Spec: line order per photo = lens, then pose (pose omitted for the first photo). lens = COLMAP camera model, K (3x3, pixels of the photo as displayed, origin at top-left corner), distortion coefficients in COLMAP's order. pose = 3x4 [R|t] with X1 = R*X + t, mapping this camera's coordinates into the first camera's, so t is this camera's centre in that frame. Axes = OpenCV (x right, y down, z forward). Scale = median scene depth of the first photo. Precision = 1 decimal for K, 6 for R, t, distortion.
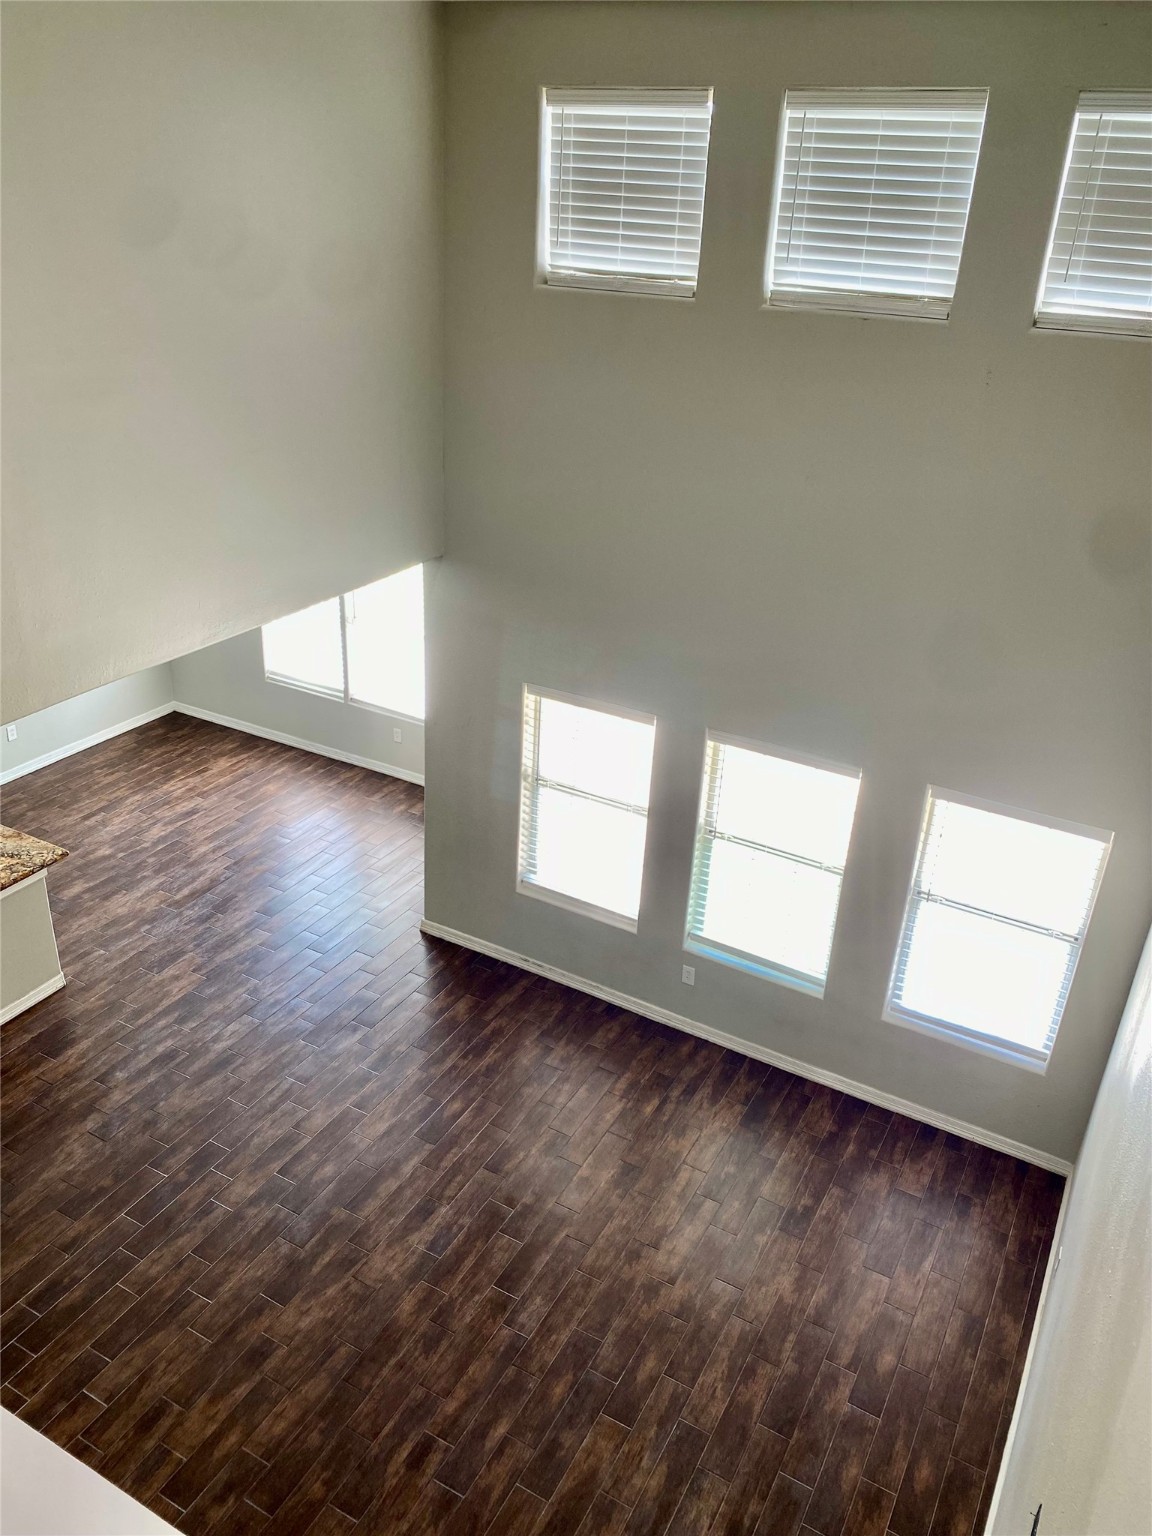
lens RADIAL K [[1175.0, 0, 576.0], [0, 1175.0, 768.0], [0, 0, 1]] dist [0.077165, -0.131525]
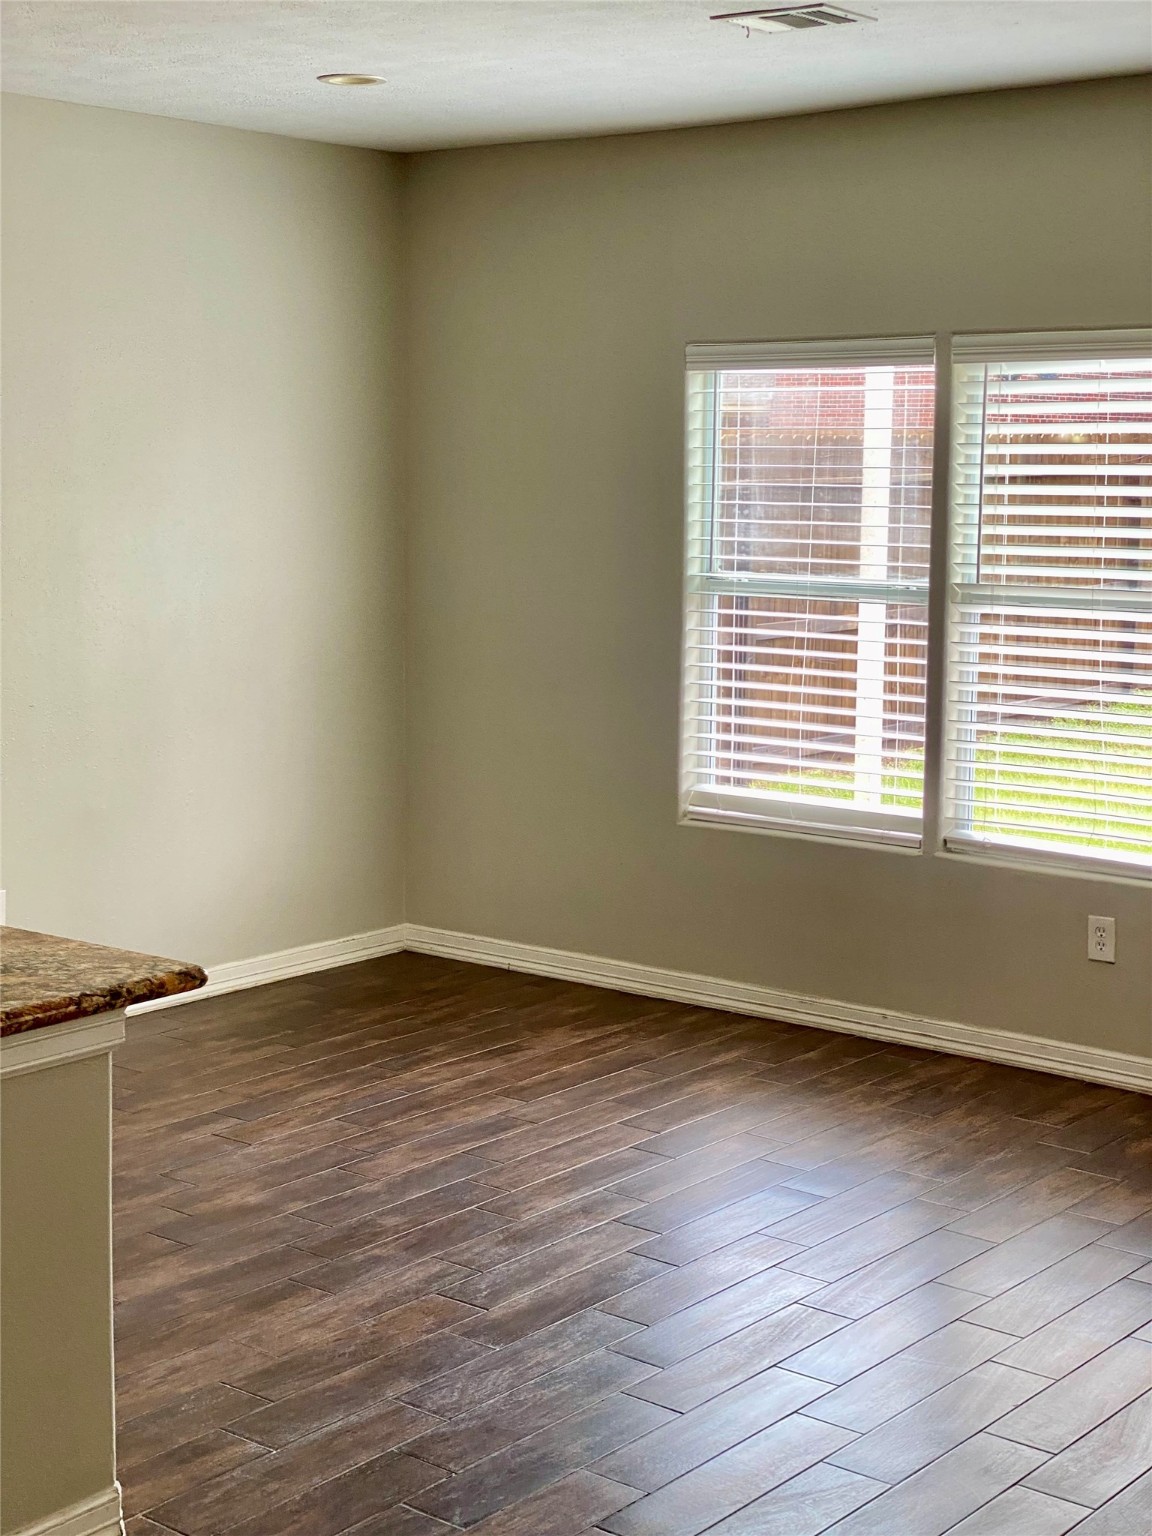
lens RADIAL K [[2250.3, 0, 576.0], [0, 2250.3, 768.0], [0, 0, 1]] dist [0.034236, -0.048814]
pose [[0.984569, -0.015509, -0.174310, -0.244606], [-0.041010, 0.947880, -0.315979, 0.170740], [0.170126, 0.318251, 0.932616, 0.507617]]
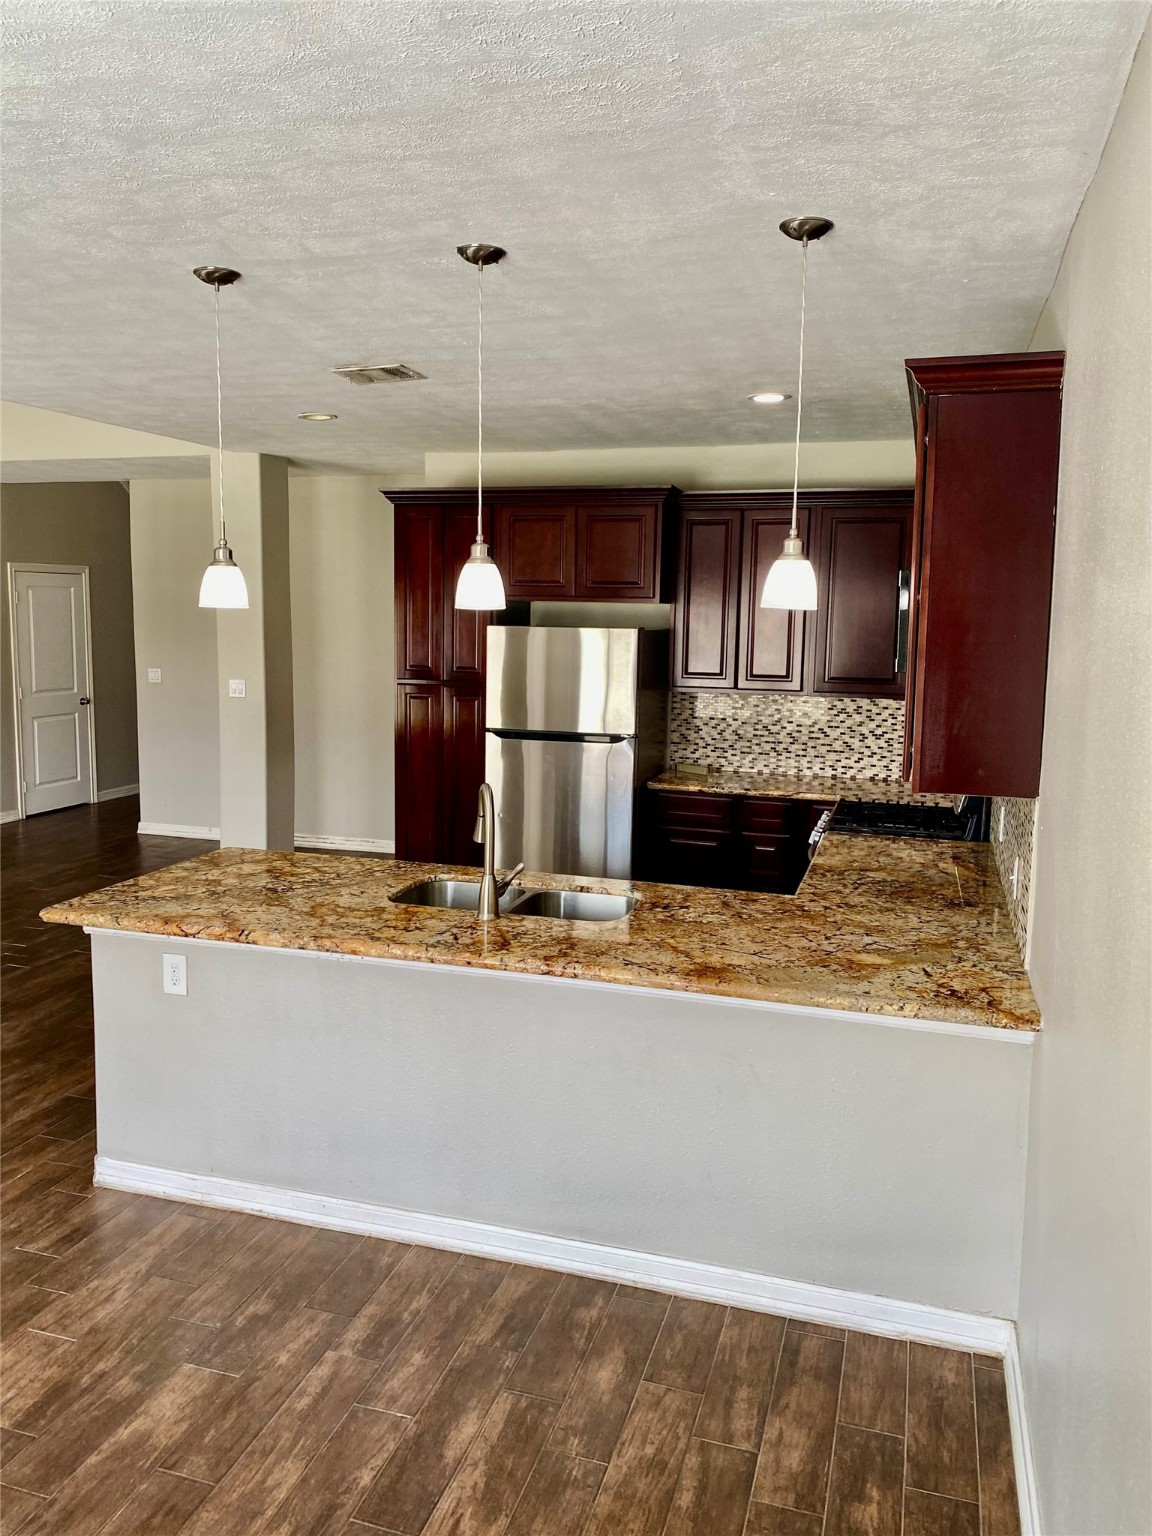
lens RADIAL K [[1171.9, 0, 565.3], [0, 1171.9, 759.2], [0, 0, 1]] dist [0.091851, -0.128892]
pose [[-0.978466, -0.033811, -0.203620, -0.502288], [-0.139052, 0.837020, 0.529208, -0.242802], [0.152541, 0.546126, -0.823698, 1.305559]]
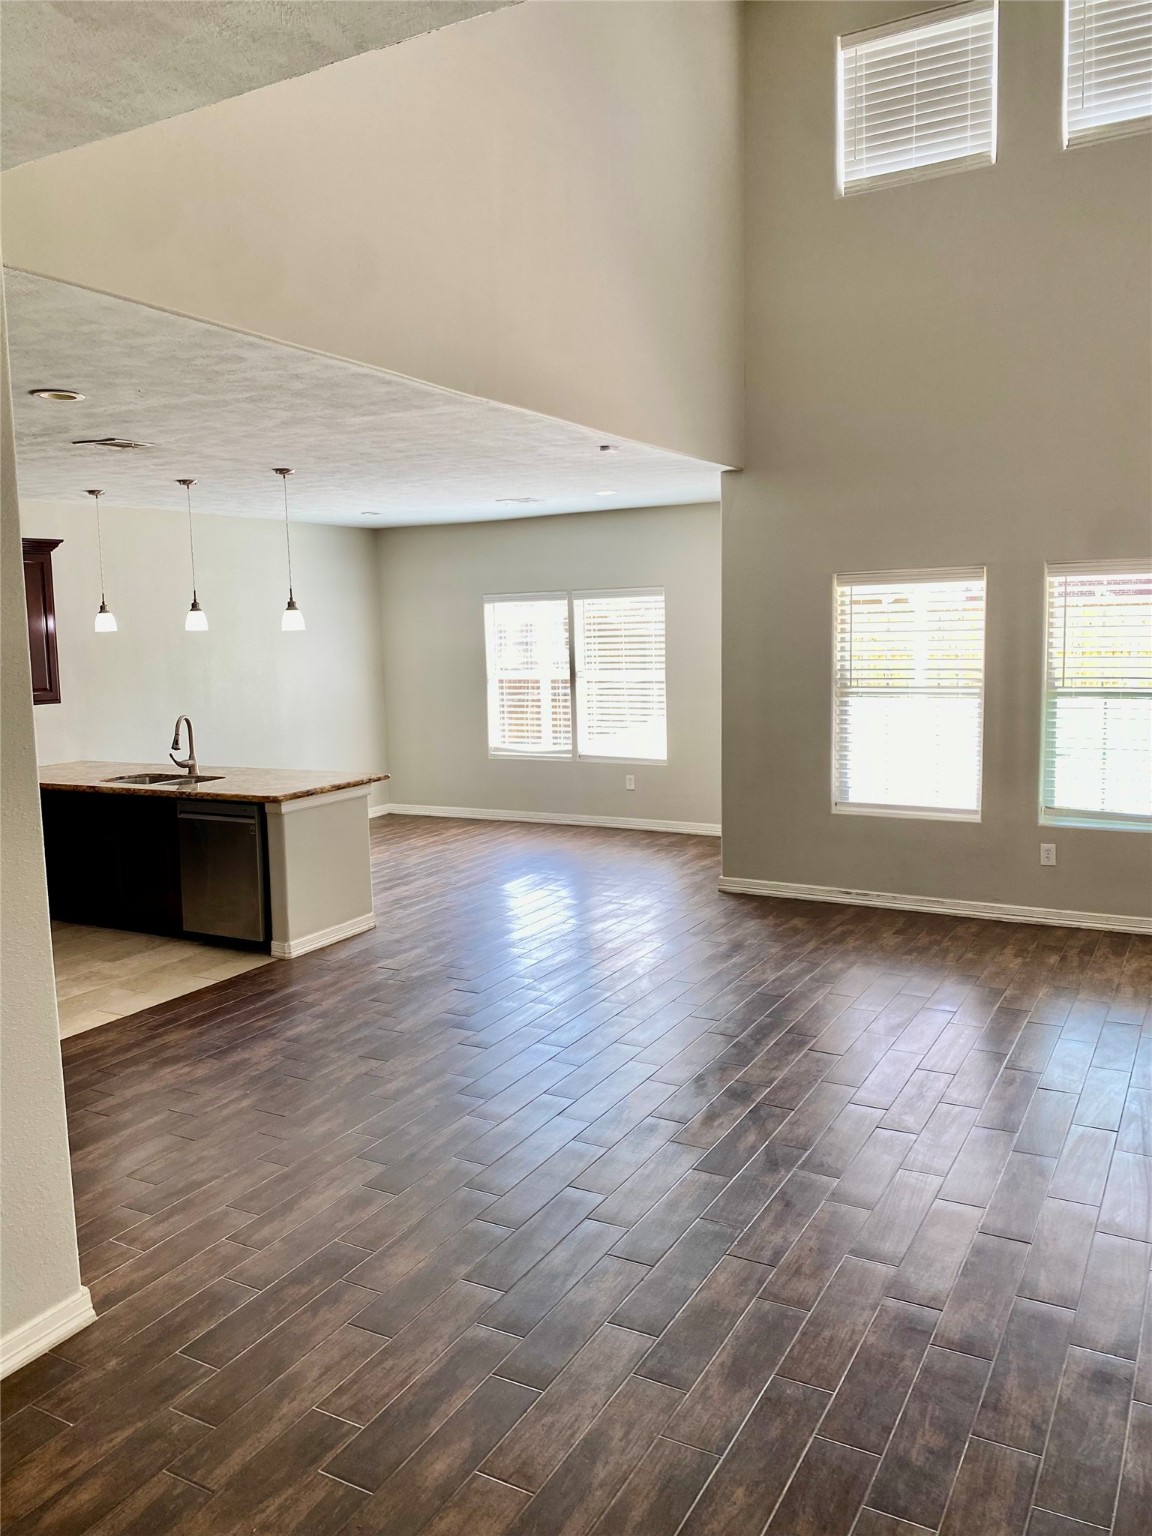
lens RADIAL K [[1175.7, 0, 573.0], [0, 1175.7, 746.8], [0, 0, 1]] dist [0.071617, -0.073274]
pose [[0.997330, -0.071210, -0.016180, -0.240979], [0.061442, 0.938024, -0.341080, 0.368350], [0.039465, 0.339175, 0.939895, 0.069723]]
